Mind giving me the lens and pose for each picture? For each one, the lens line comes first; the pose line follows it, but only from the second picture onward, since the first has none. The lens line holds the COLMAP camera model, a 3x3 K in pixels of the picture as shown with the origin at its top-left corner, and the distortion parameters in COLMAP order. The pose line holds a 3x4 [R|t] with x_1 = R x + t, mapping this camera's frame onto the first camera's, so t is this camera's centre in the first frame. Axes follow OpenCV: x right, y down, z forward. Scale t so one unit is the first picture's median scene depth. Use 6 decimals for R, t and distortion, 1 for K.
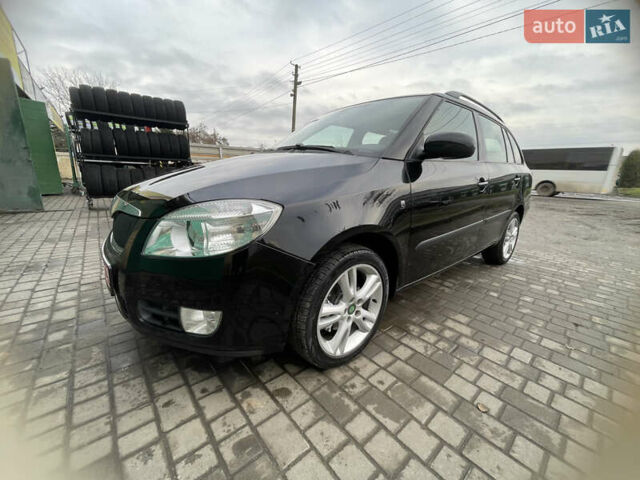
lens RADIAL K [[257.8, 0, 320.7], [0, 257.8, 238.8], [0, 0, 1]] dist [-0.005790, 0.001240]
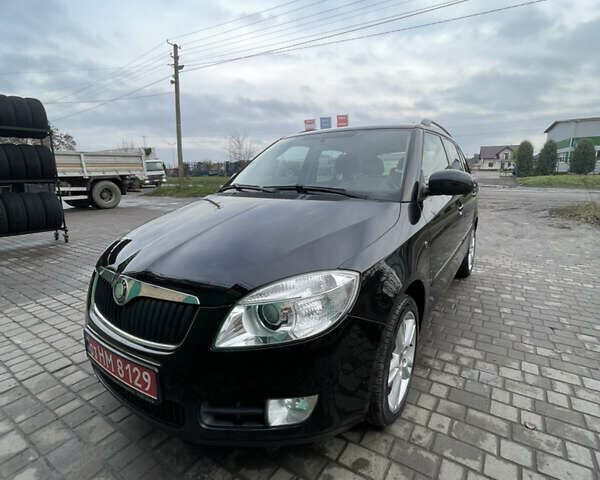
lens RADIAL K [[323.5, 0, 299.5], [0, 323.5, 239.1], [0, 0, 1]] dist [-0.007838, 0.004396]
pose [[0.957602, -0.104733, 0.268383, -0.469881], [0.115512, 0.993000, -0.024647, -0.172414], [-0.263923, 0.054603, 0.962997, -0.097690]]
